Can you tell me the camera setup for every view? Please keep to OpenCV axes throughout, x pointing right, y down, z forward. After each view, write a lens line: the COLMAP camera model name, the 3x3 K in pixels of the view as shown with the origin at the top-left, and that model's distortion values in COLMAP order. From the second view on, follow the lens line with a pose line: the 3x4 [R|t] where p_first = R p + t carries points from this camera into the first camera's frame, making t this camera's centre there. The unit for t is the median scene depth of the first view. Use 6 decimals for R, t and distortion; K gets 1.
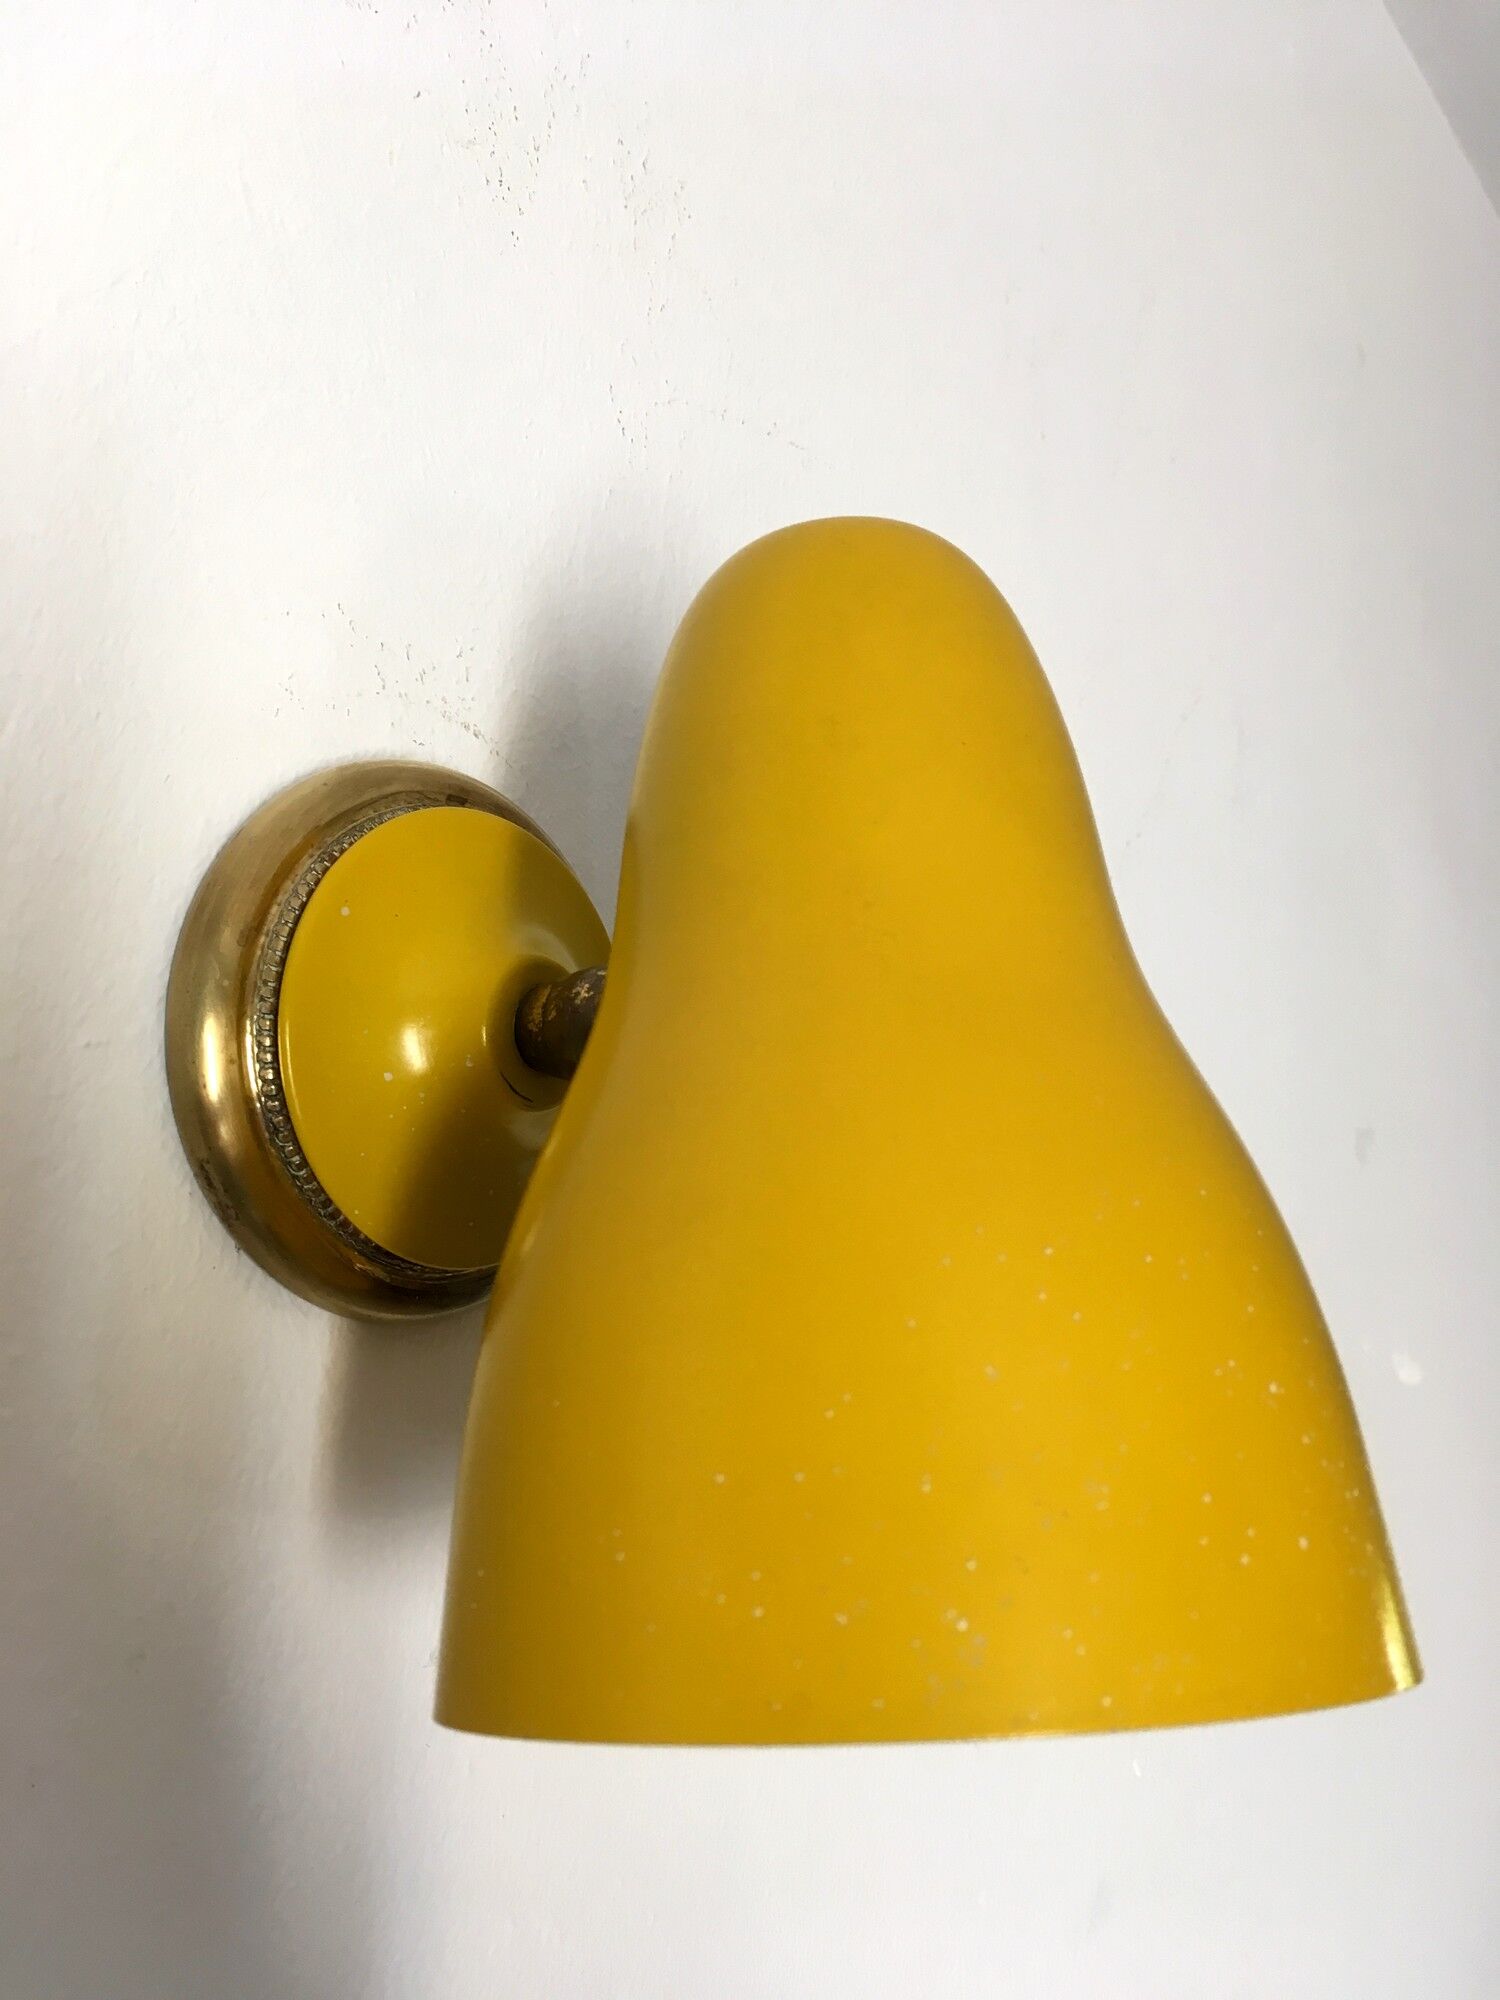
lens RADIAL K [[1719.4, 0, 752.4], [0, 1719.4, 988.9], [0, 0, 1]] dist [0.013465, -0.066349]
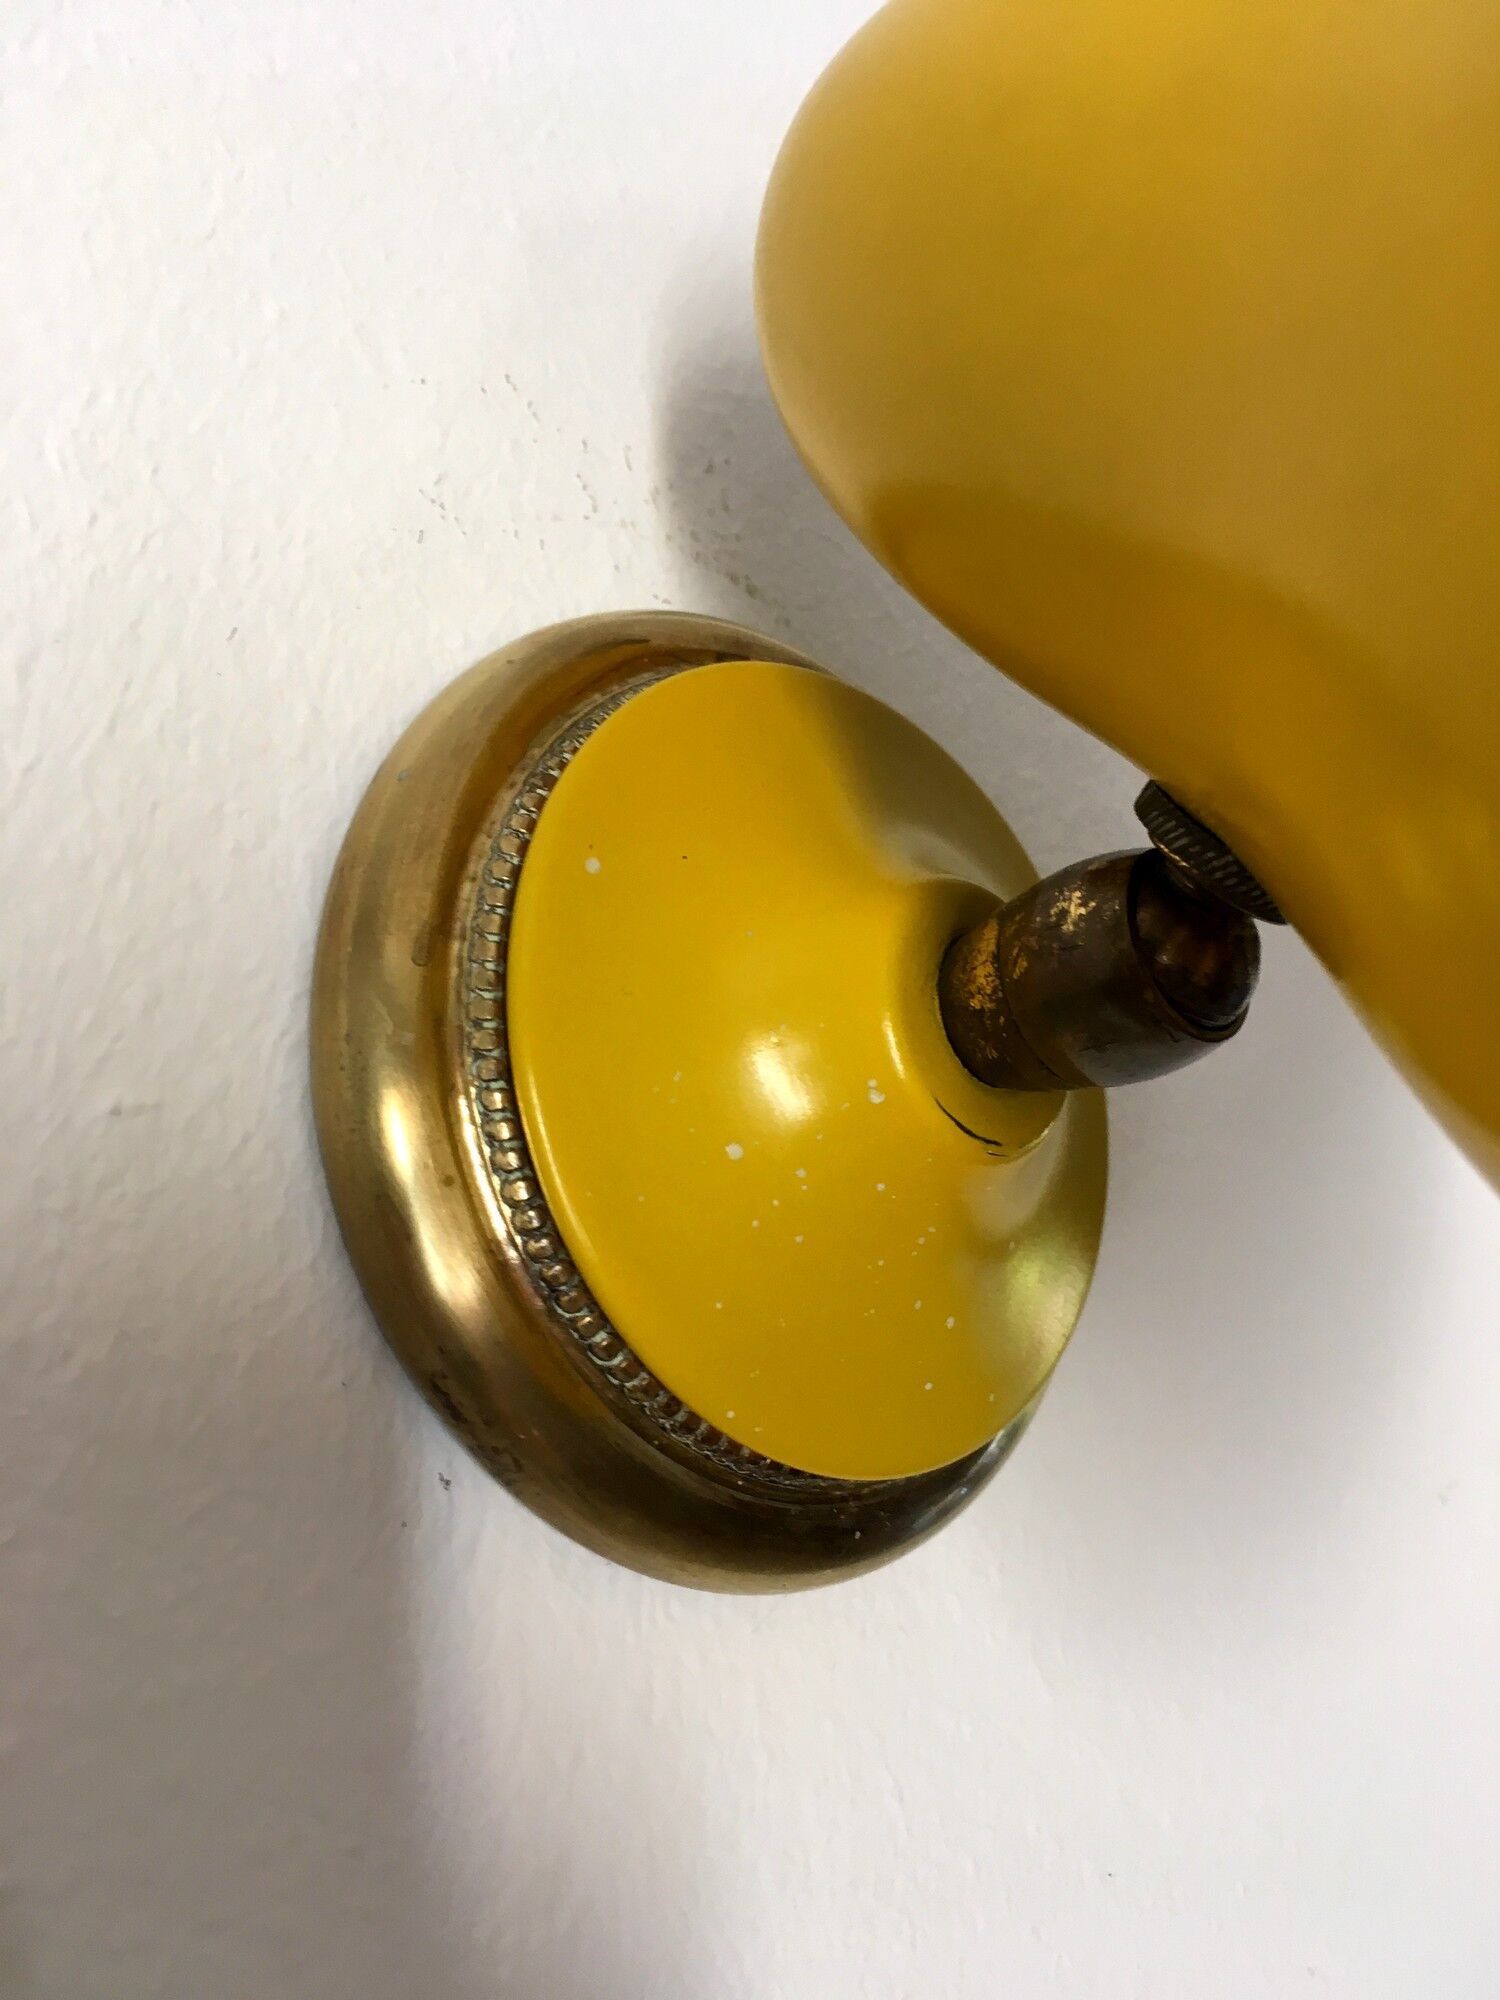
lens RADIAL K [[1719.4, 0, 746.6], [0, 1719.4, 1007.9], [0, 0, 1]] dist [0.013465, -0.066349]
pose [[0.969615, -0.215269, -0.116218, -0.138296], [0.211511, 0.976389, -0.043905, 0.032217], [0.122925, 0.017990, 0.992253, 0.477491]]
